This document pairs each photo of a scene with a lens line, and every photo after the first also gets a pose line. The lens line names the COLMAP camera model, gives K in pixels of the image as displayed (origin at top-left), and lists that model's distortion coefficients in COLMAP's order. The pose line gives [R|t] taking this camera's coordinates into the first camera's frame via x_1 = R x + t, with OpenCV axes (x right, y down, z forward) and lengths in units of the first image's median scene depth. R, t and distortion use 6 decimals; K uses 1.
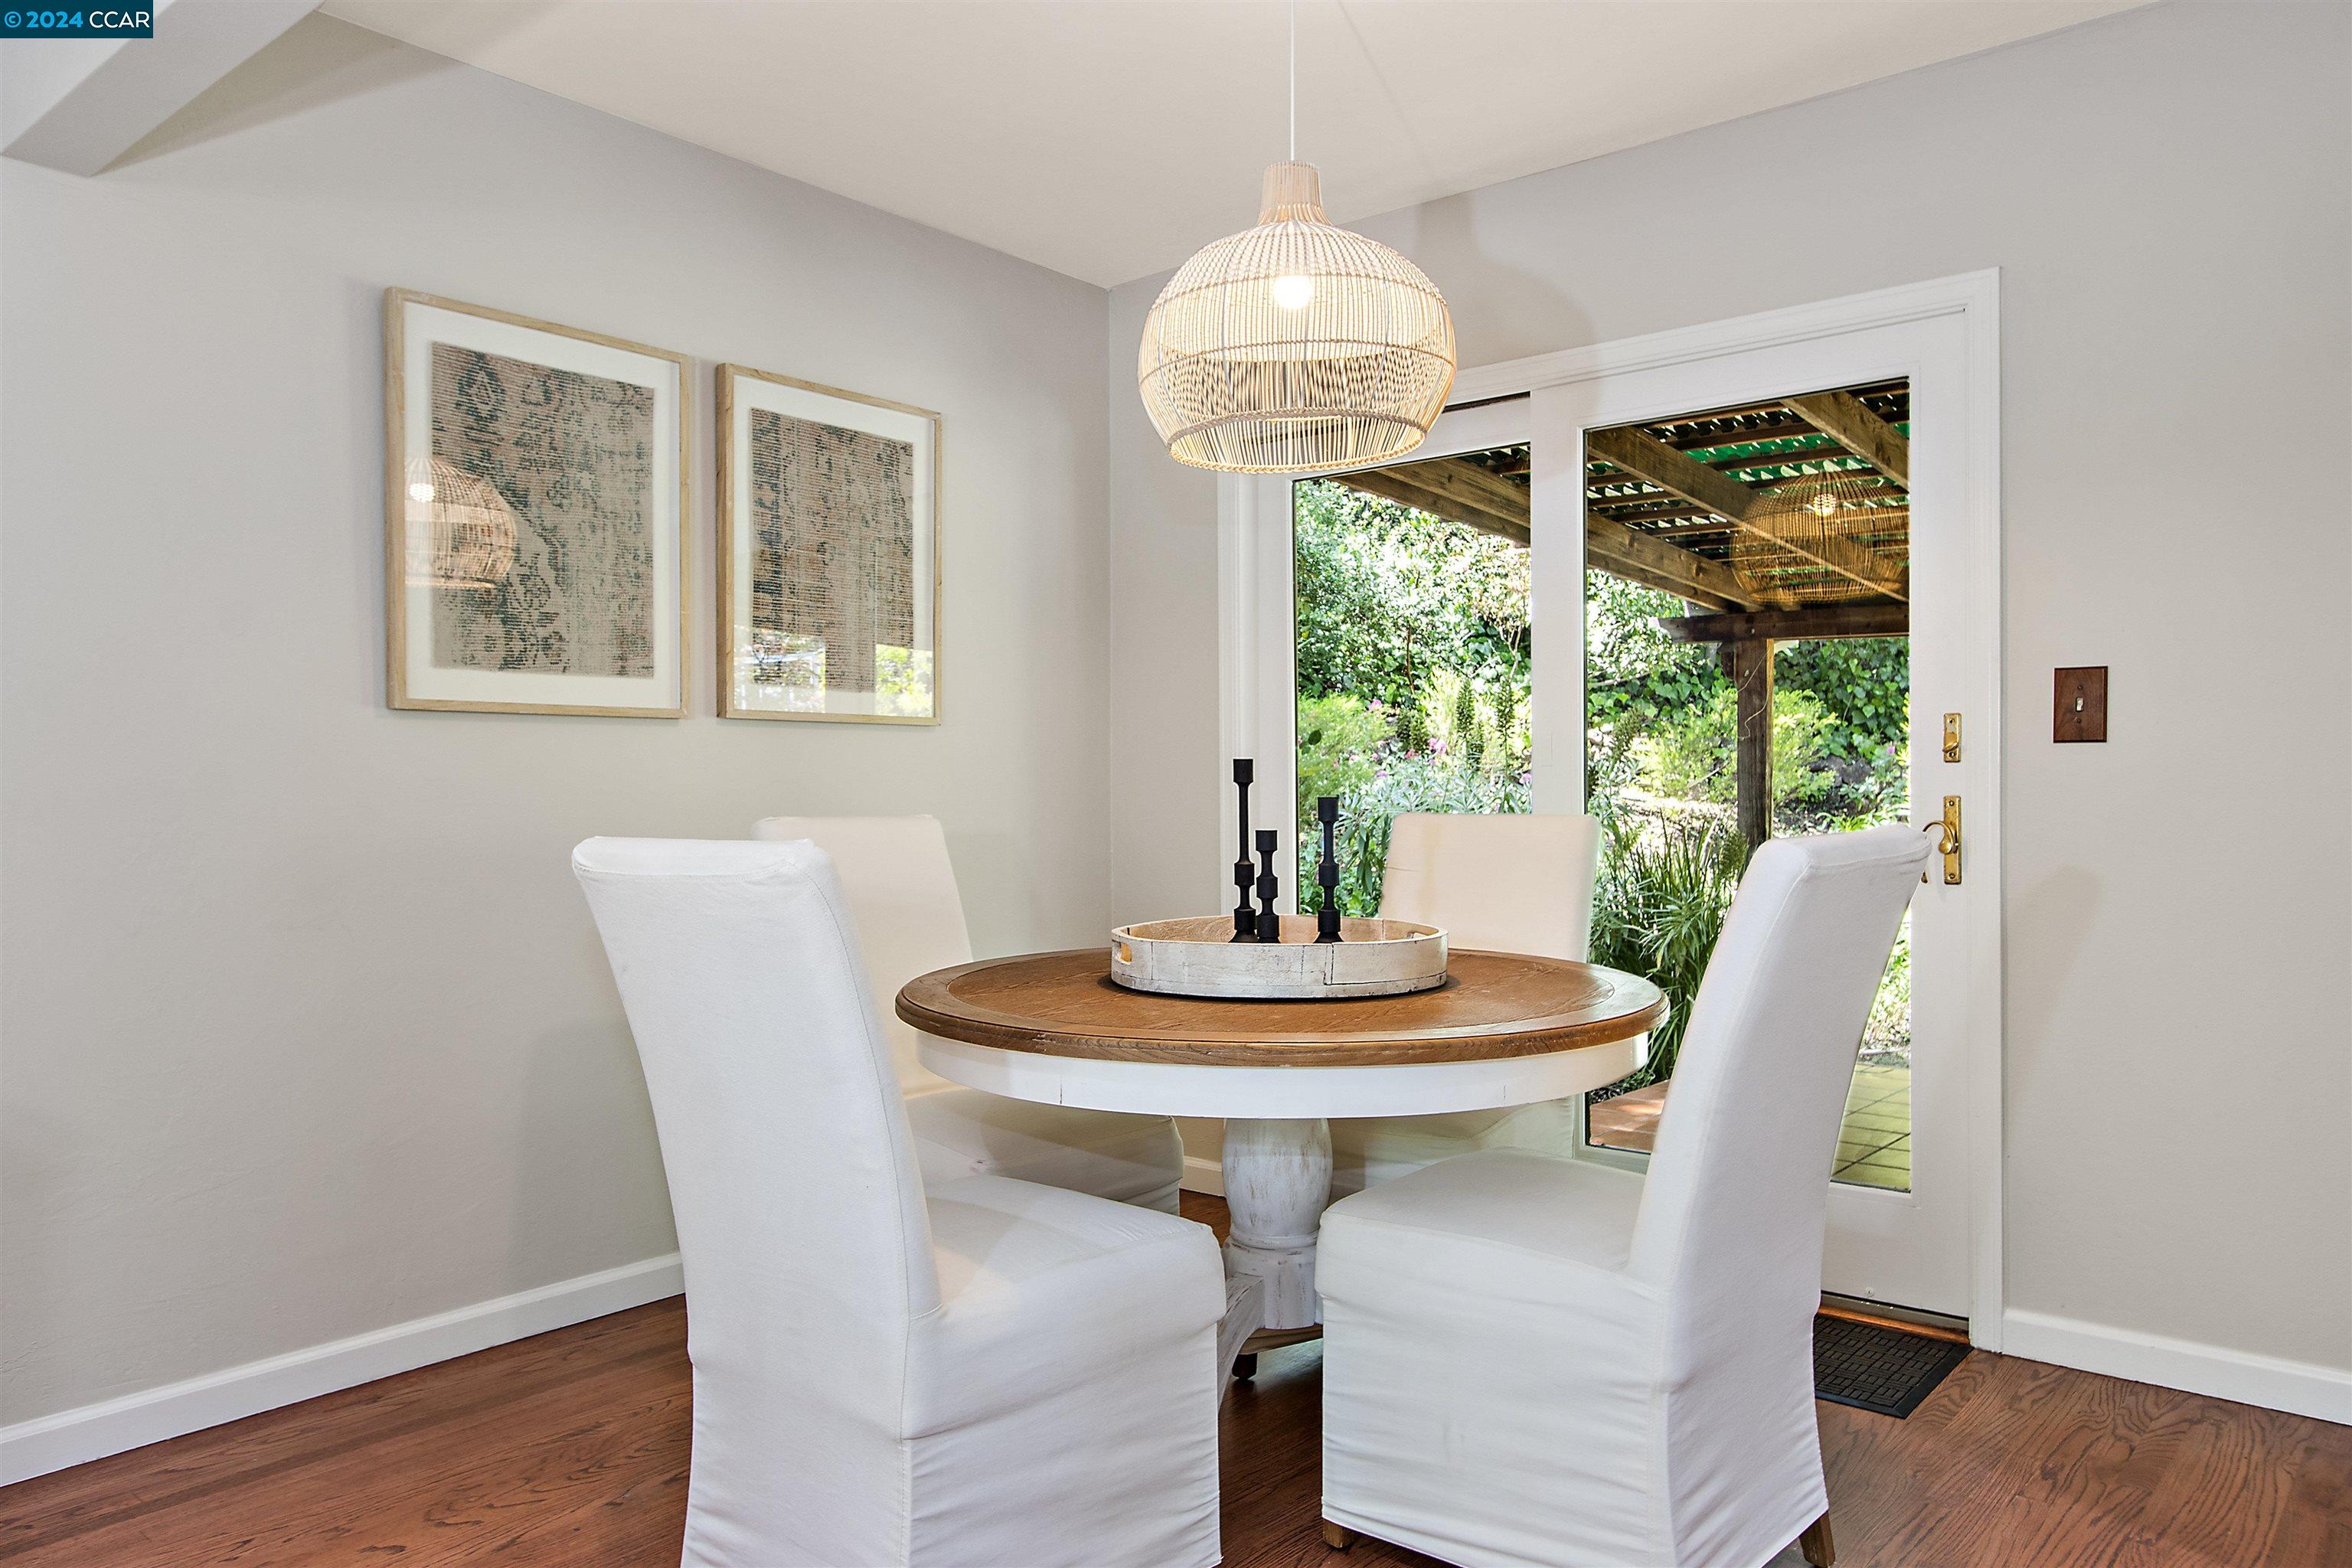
lens RADIAL K [[1619.8, 0, 1176.5], [0, 1619.8, 813.4], [0, 0, 1]] dist [0.002918, 0.000565]
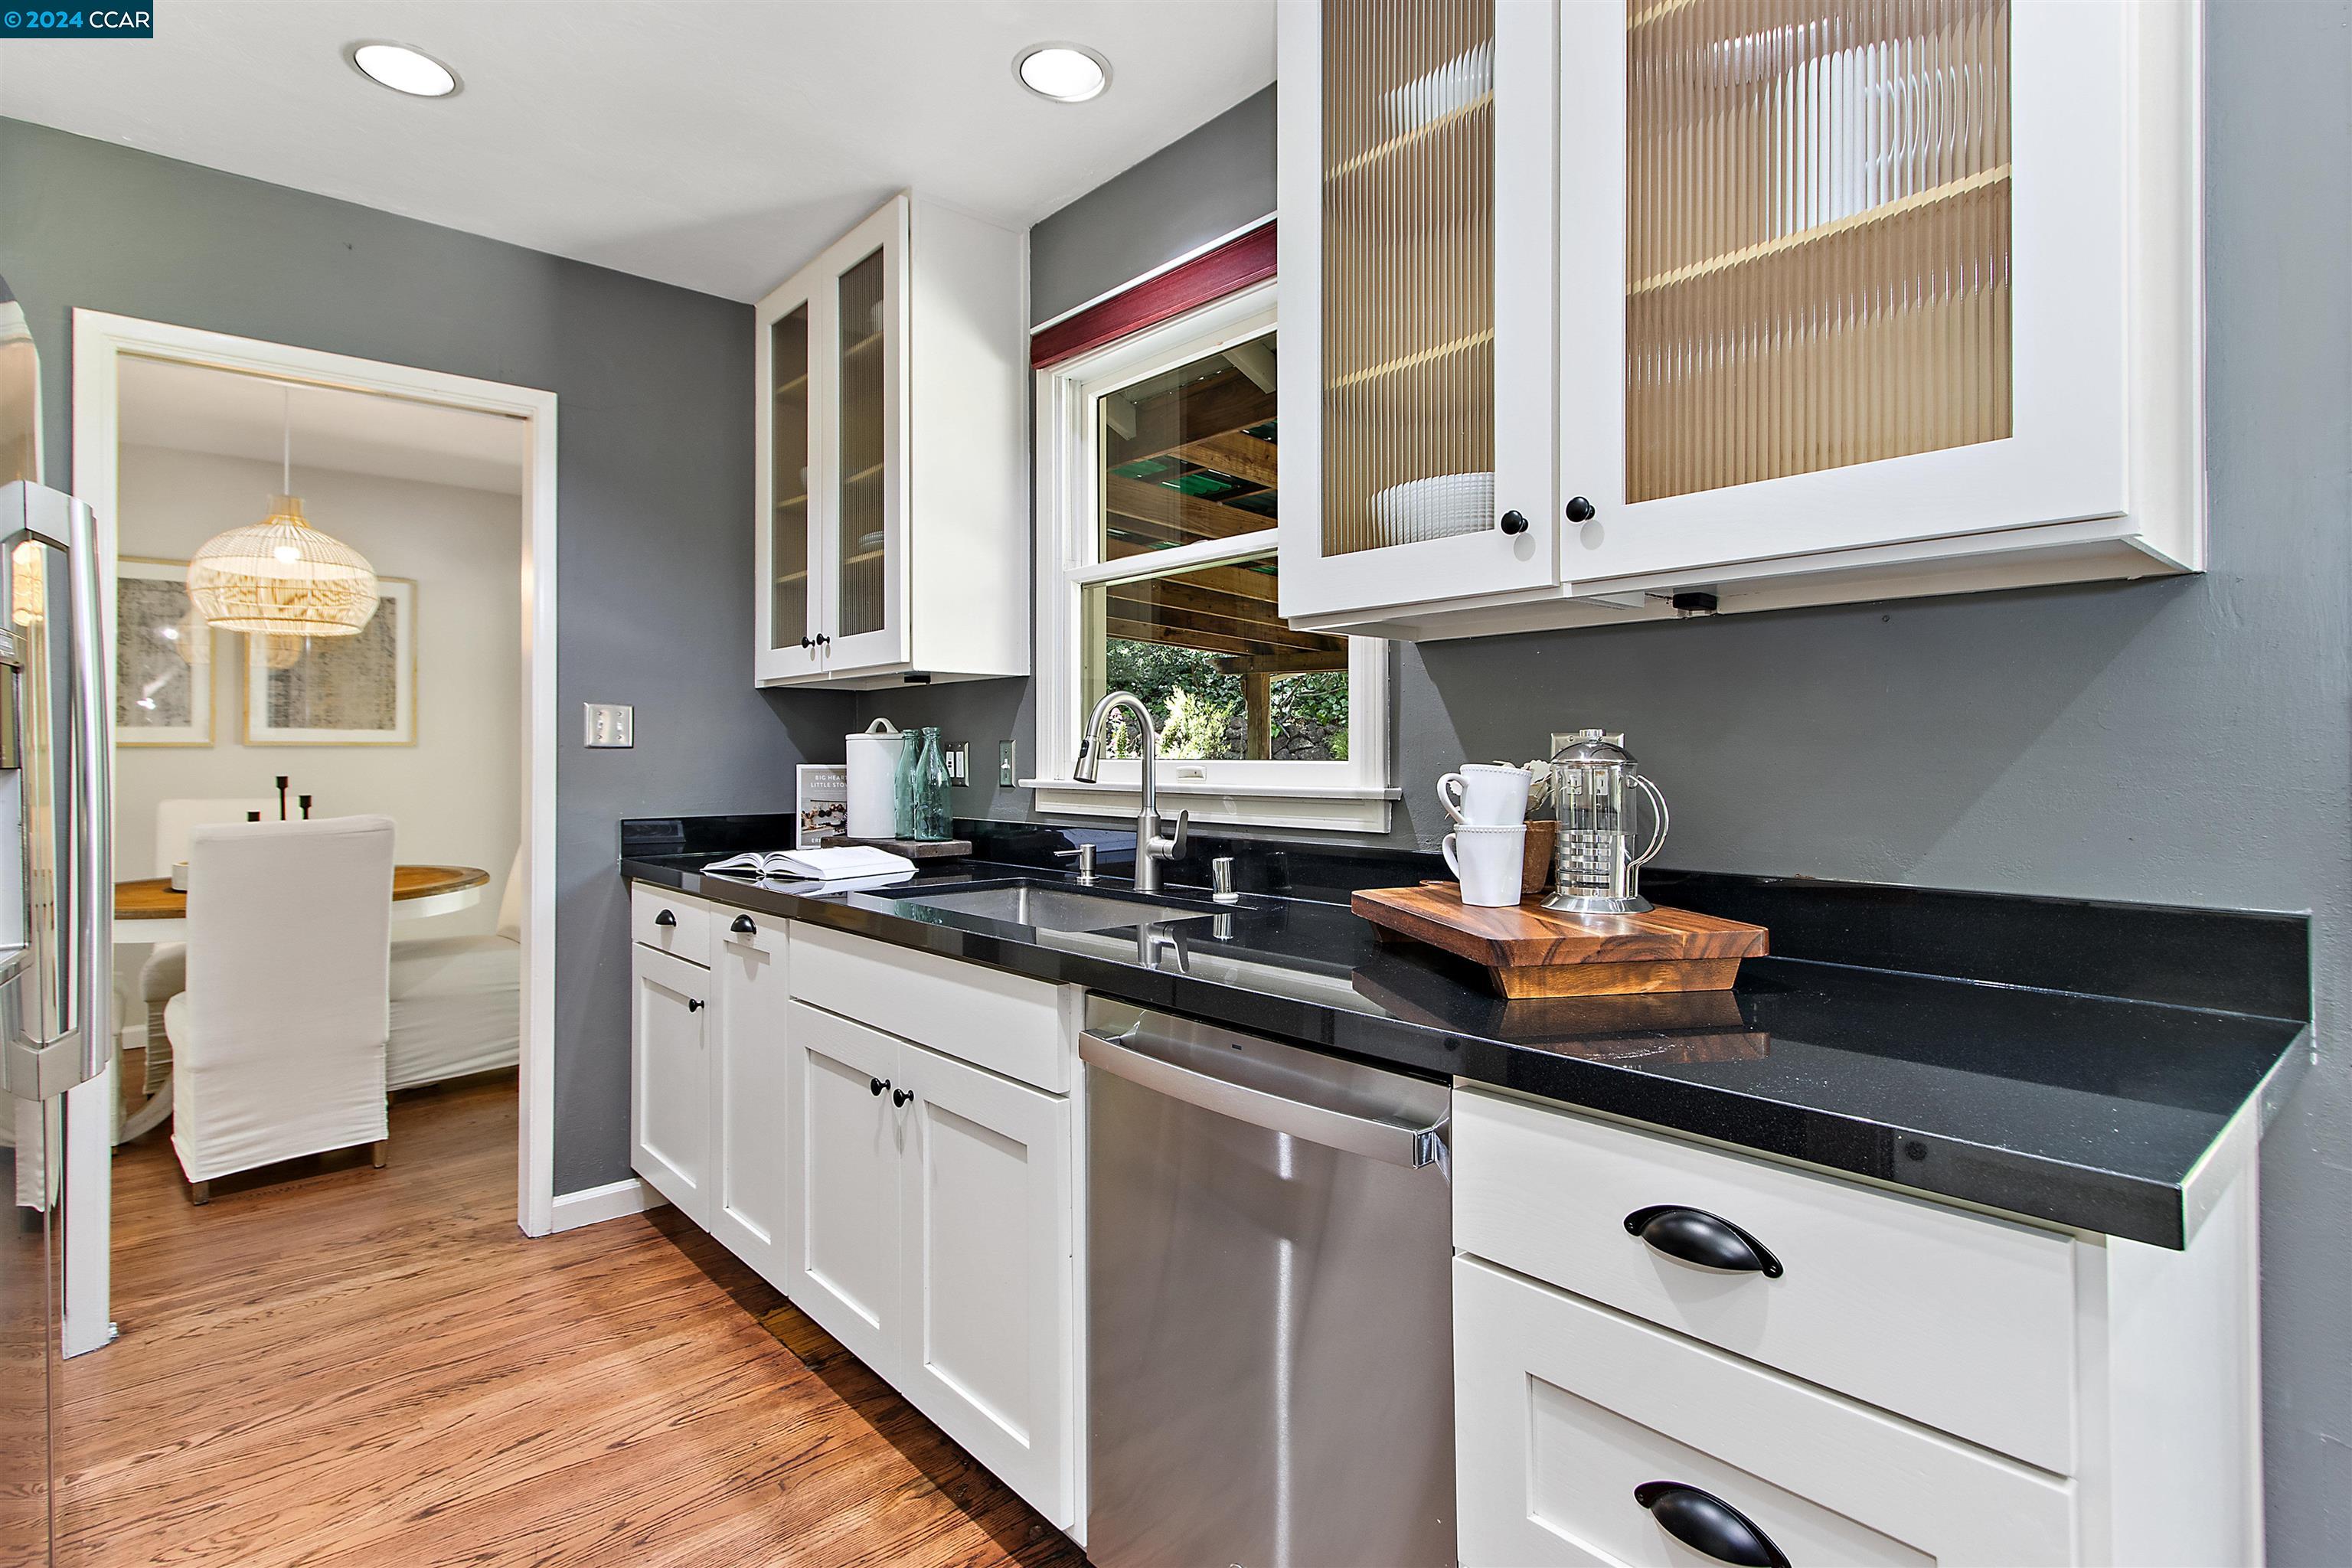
lens RADIAL K [[1152.3, 0, 1206.3], [0, 1152.3, 751.7], [0, 0, 1]] dist [0.000792, 0.000898]
pose [[0.990082, 0.004715, -0.140409, 1.152720], [-0.006935, 0.999859, -0.015321, -0.040789], [0.140317, 0.016143, 0.989975, -0.238524]]
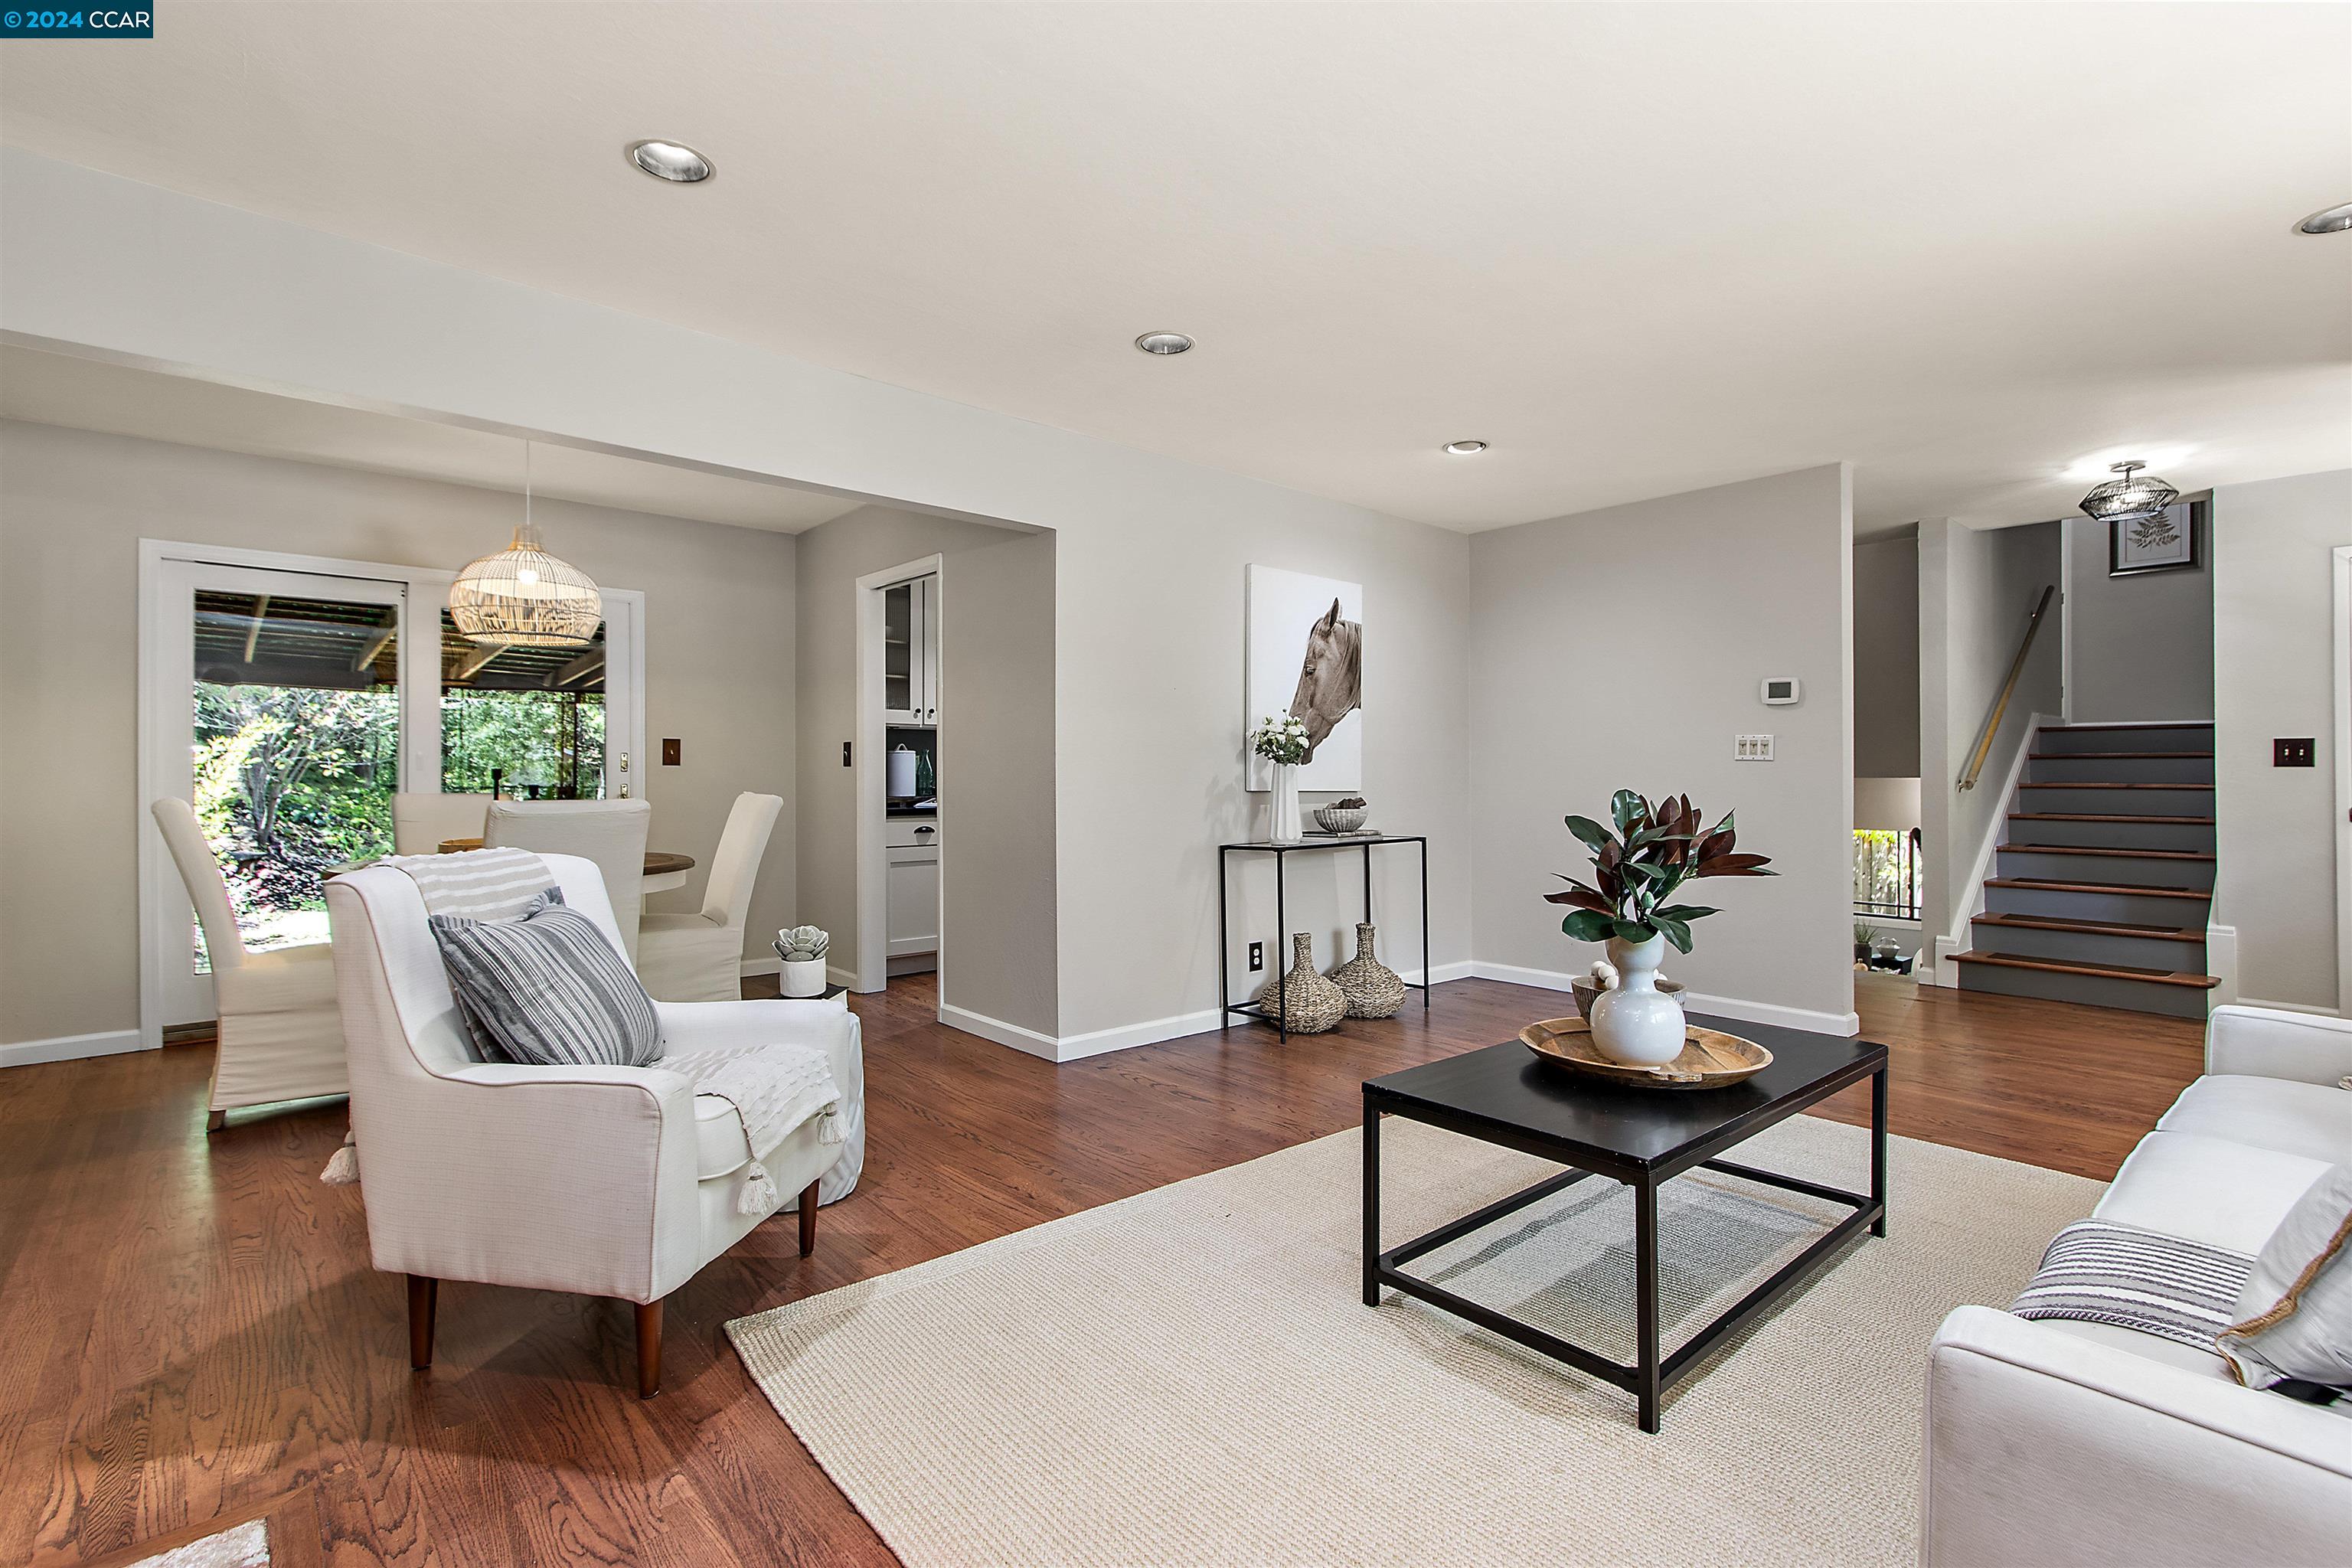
lens RADIAL K [[1085.7, 0, 1178.1], [0, 1085.7, 755.9], [0, 0, 1]] dist [-0.002458, -0.000329]
pose [[0.162575, 0.023452, 0.986417, -1.096070], [0.015327, 0.999537, -0.026289, 0.003463], [-0.986577, 0.019393, 0.162140, -0.175918]]
